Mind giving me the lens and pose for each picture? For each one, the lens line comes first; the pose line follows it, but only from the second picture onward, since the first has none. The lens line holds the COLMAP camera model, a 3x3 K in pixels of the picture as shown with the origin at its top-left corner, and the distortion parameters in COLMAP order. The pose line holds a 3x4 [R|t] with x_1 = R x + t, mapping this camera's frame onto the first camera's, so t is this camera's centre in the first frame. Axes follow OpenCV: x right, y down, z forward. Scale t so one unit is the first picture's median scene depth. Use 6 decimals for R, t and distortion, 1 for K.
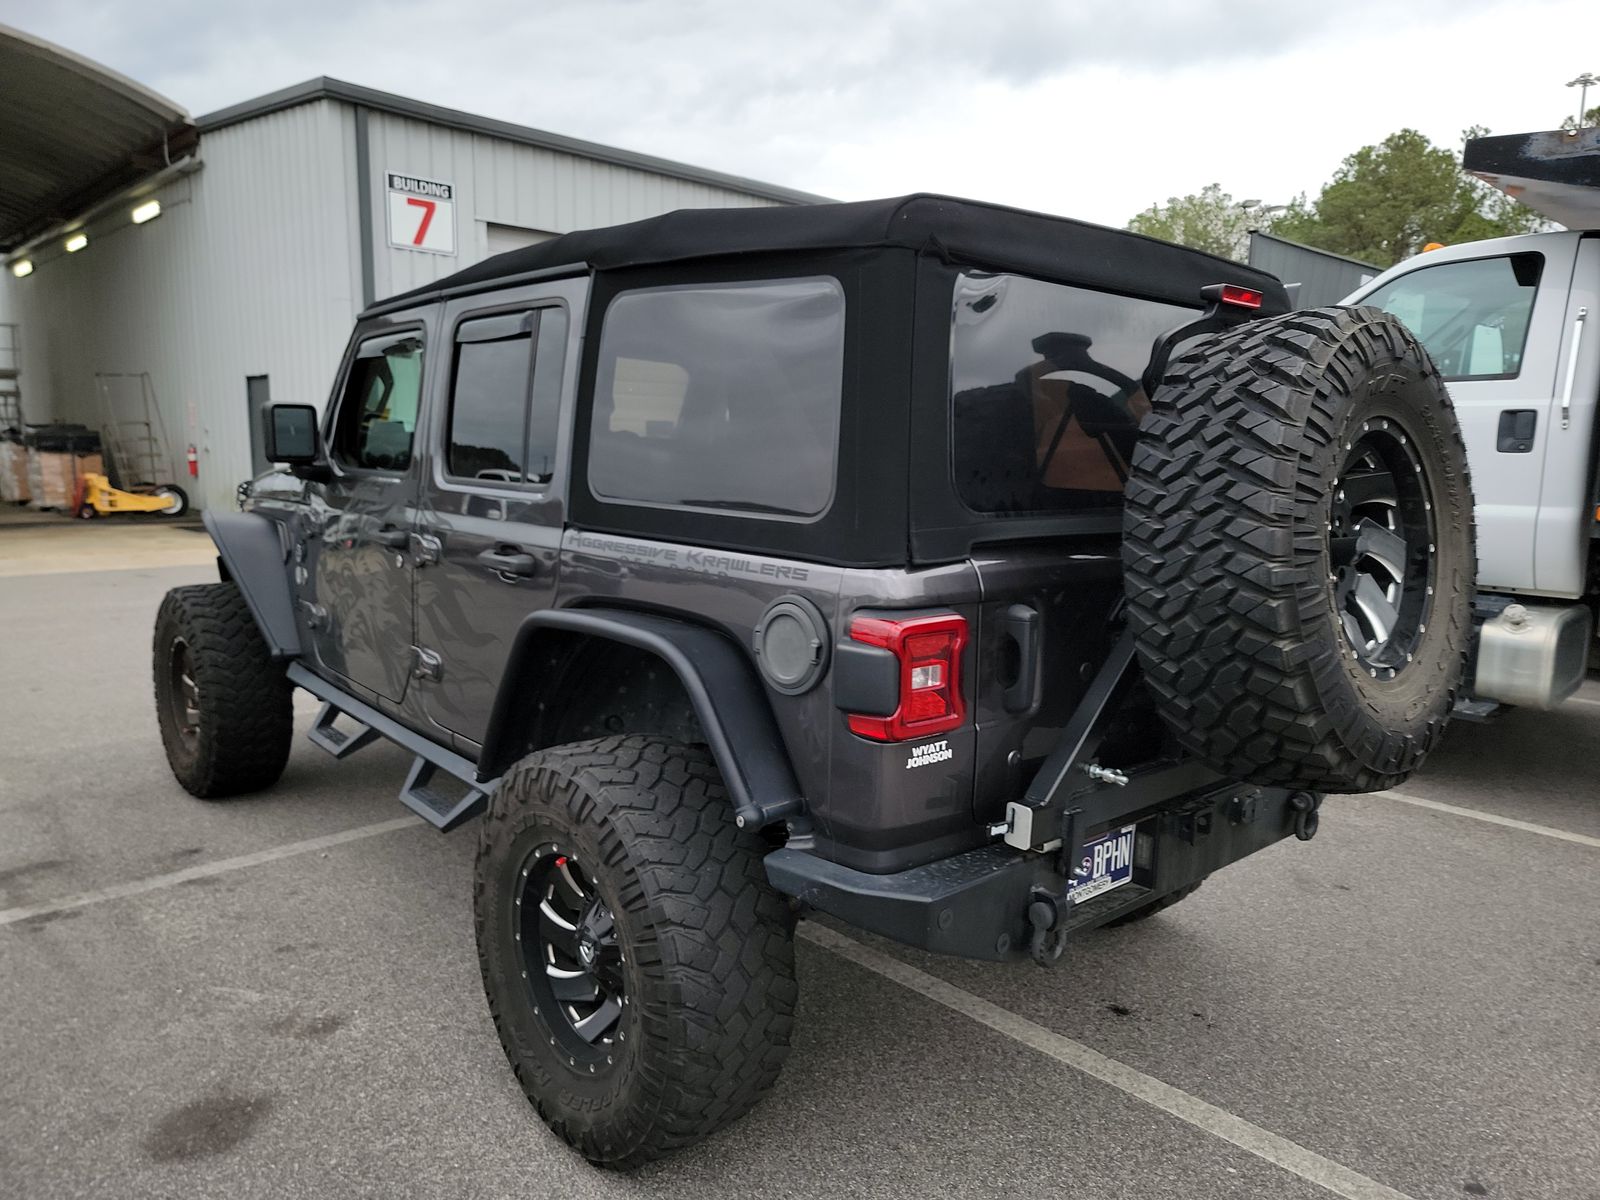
lens RADIAL K [[1113.0, 0, 832.2], [0, 1113.0, 601.7], [0, 0, 1]] dist [0.069416, -0.069236]
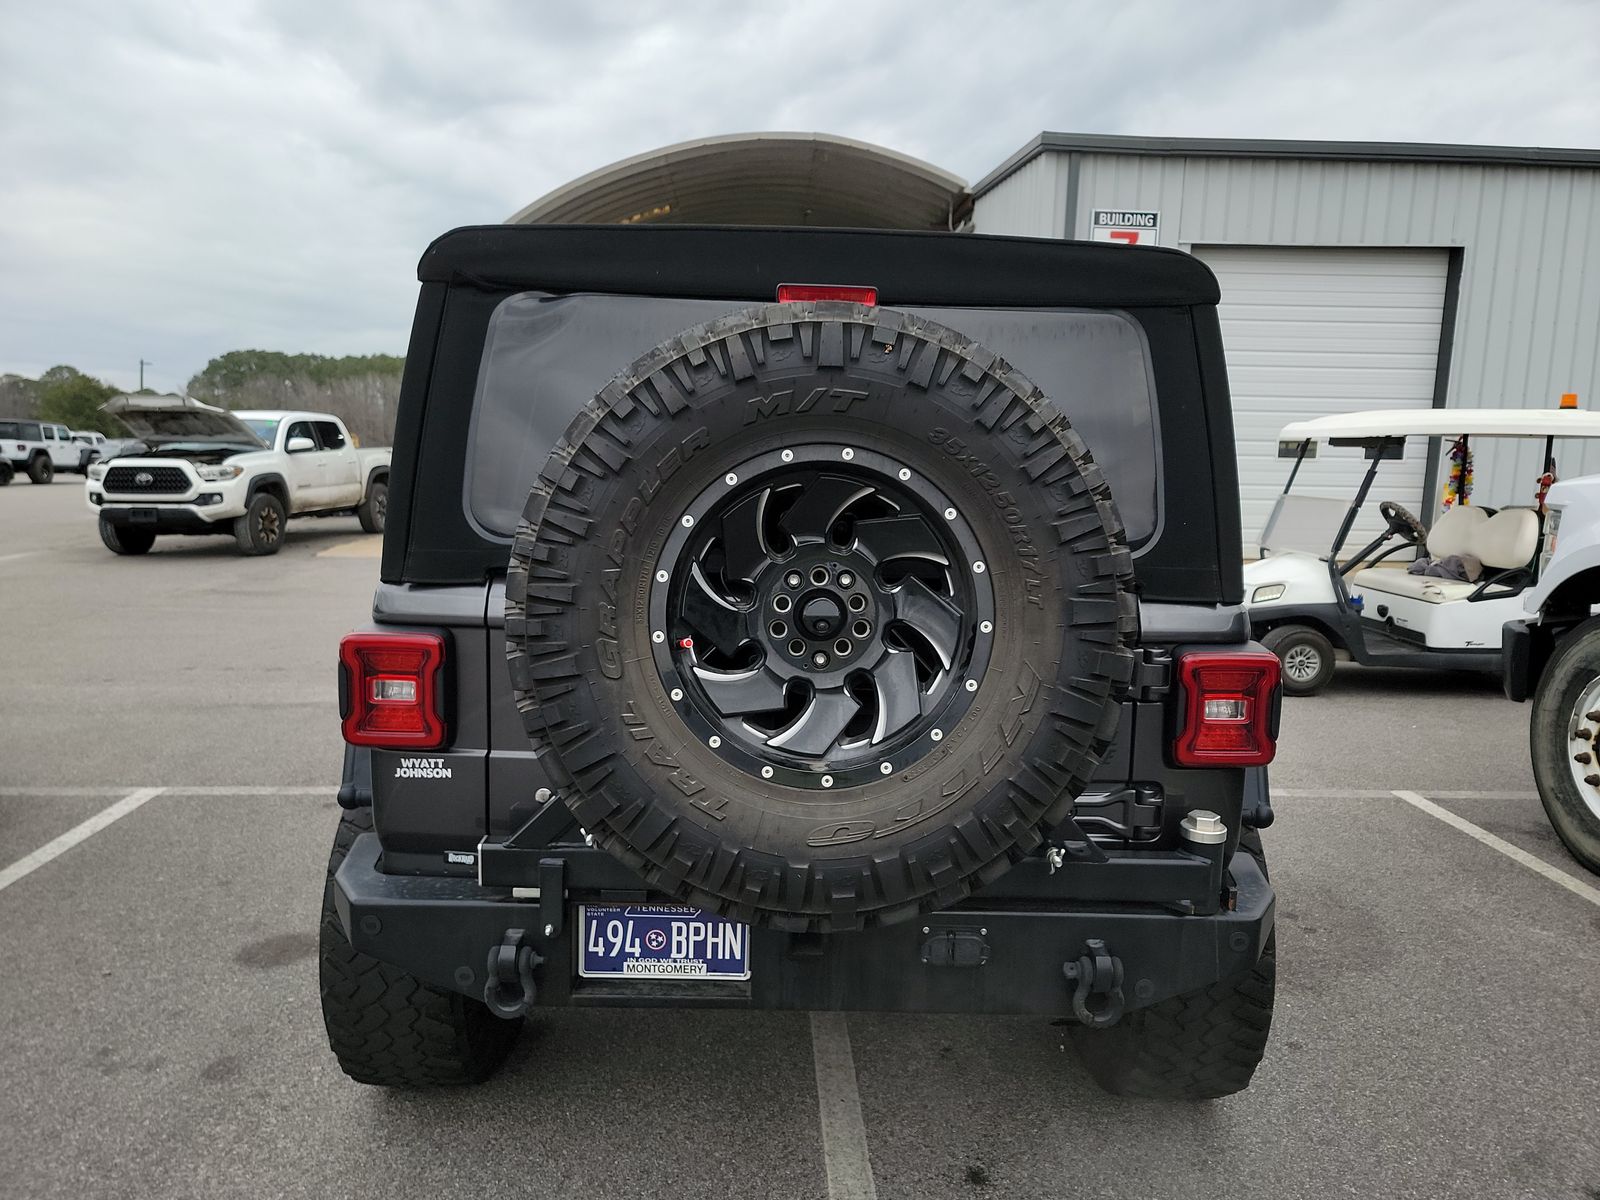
lens RADIAL K [[1113.0, 0, 832.2], [0, 1113.0, 601.7], [0, 0, 1]] dist [0.069416, -0.069236]
pose [[0.736748, 0.091390, -0.669963, 0.776633], [-0.104325, 0.994323, 0.020912, -0.057600], [0.668071, 0.054487, 0.742100, 0.351220]]
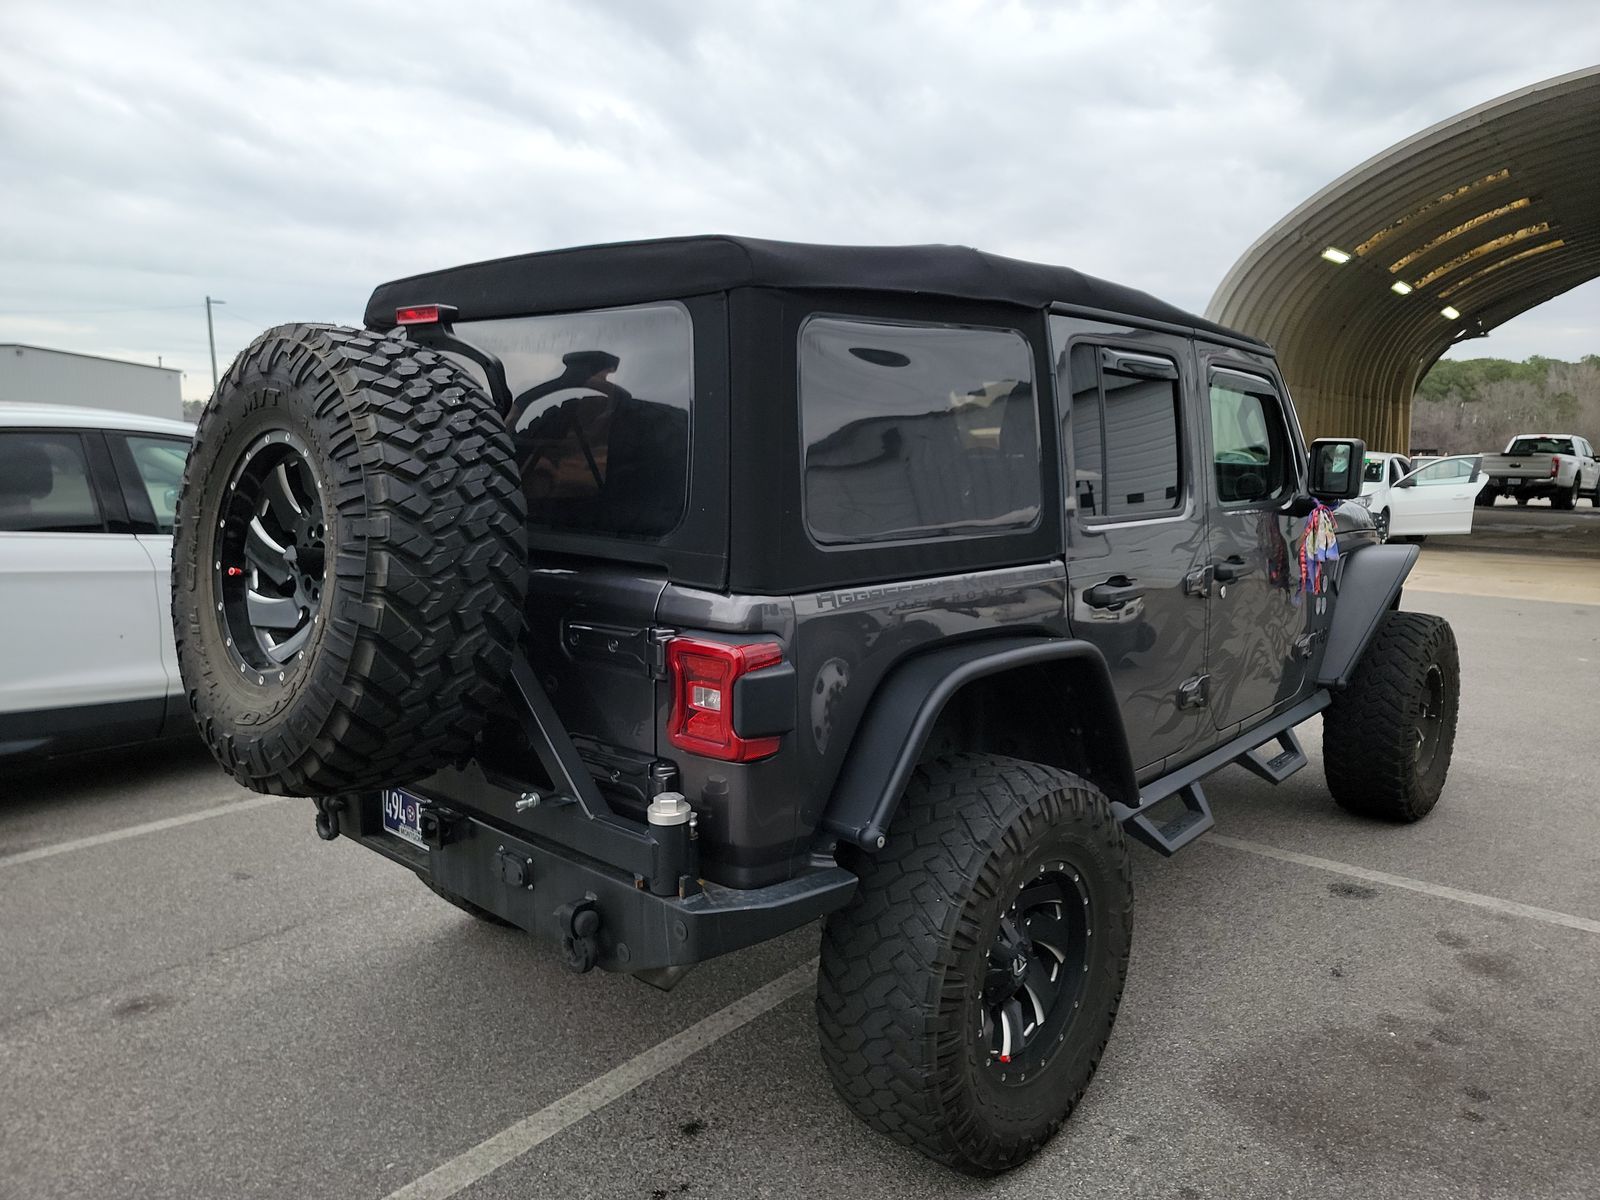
lens RADIAL K [[1117.3, 0, 800.0], [0, 1117.3, 600.0], [0, 0, 1]] dist [0.083985, -0.070633]
pose [[0.087084, 0.120752, -0.988856, 1.211071], [-0.151546, 0.982680, 0.106652, -0.149884], [0.984607, 0.140569, 0.103875, 1.068720]]
